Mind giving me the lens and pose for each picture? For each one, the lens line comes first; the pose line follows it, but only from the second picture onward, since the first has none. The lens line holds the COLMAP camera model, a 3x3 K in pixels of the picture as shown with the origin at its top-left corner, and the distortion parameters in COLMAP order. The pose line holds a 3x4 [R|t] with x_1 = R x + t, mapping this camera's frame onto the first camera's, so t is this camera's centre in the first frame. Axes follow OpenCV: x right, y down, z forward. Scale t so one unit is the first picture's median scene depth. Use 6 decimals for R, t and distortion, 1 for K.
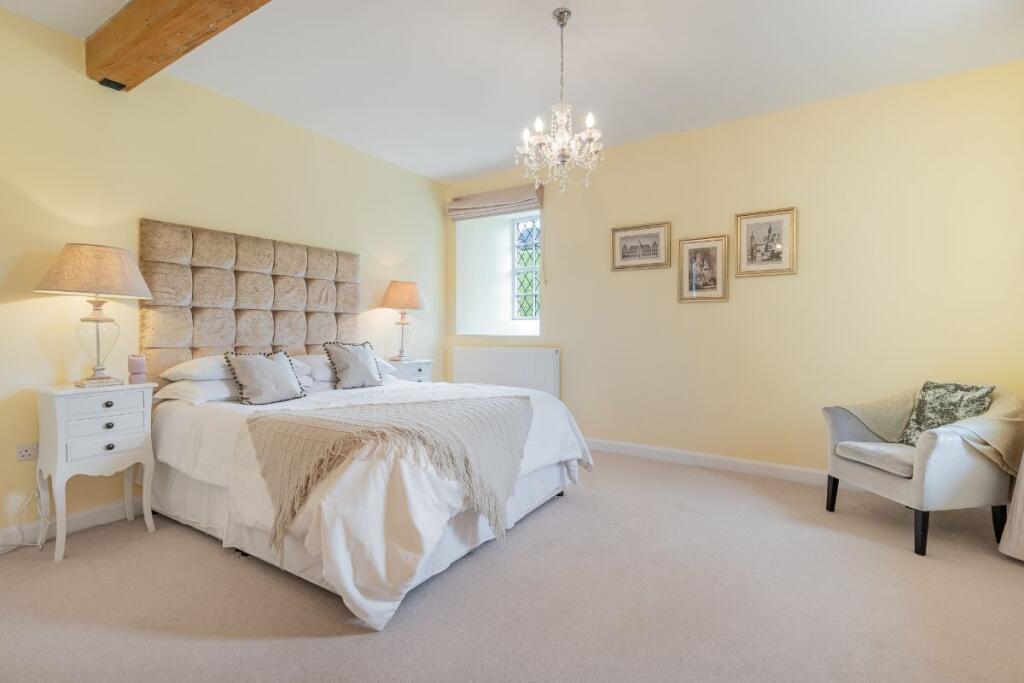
lens RADIAL K [[477.8, 0, 518.1], [0, 477.8, 337.4], [0, 0, 1]] dist [0.044802, -0.000213]
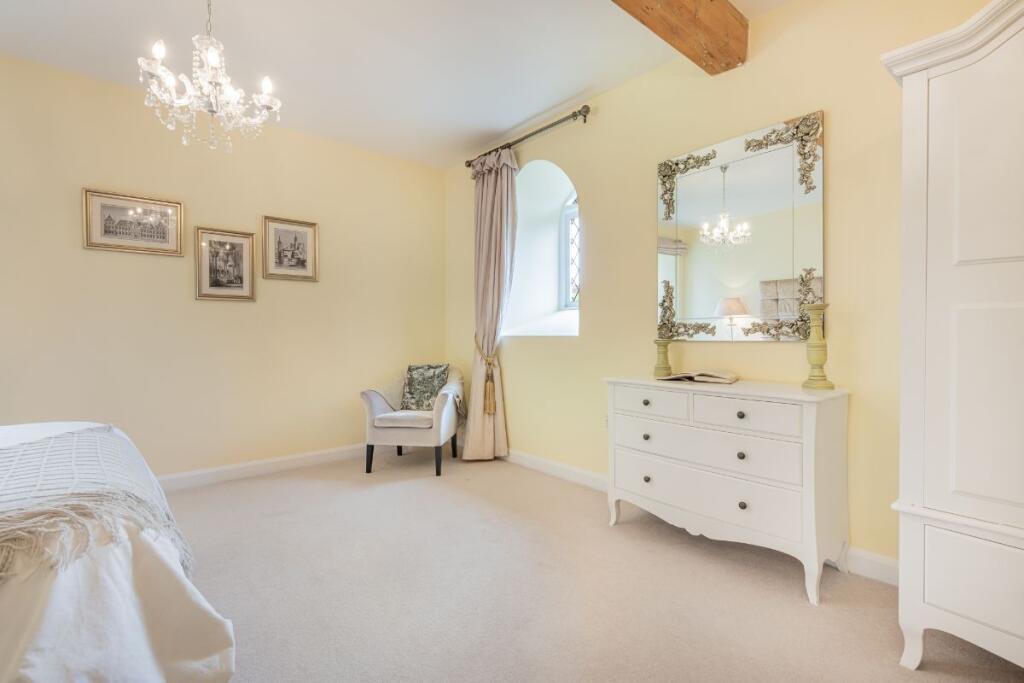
lens RADIAL K [[477.8, 0, 516.2], [0, 477.8, 337.2], [0, 0, 1]] dist [0.044802, -0.000213]
pose [[0.332036, -0.006661, 0.943243, -0.338577], [0.023534, 0.999722, -0.001225, 0.012021], [-0.942973, 0.022605, 0.332101, 0.181119]]
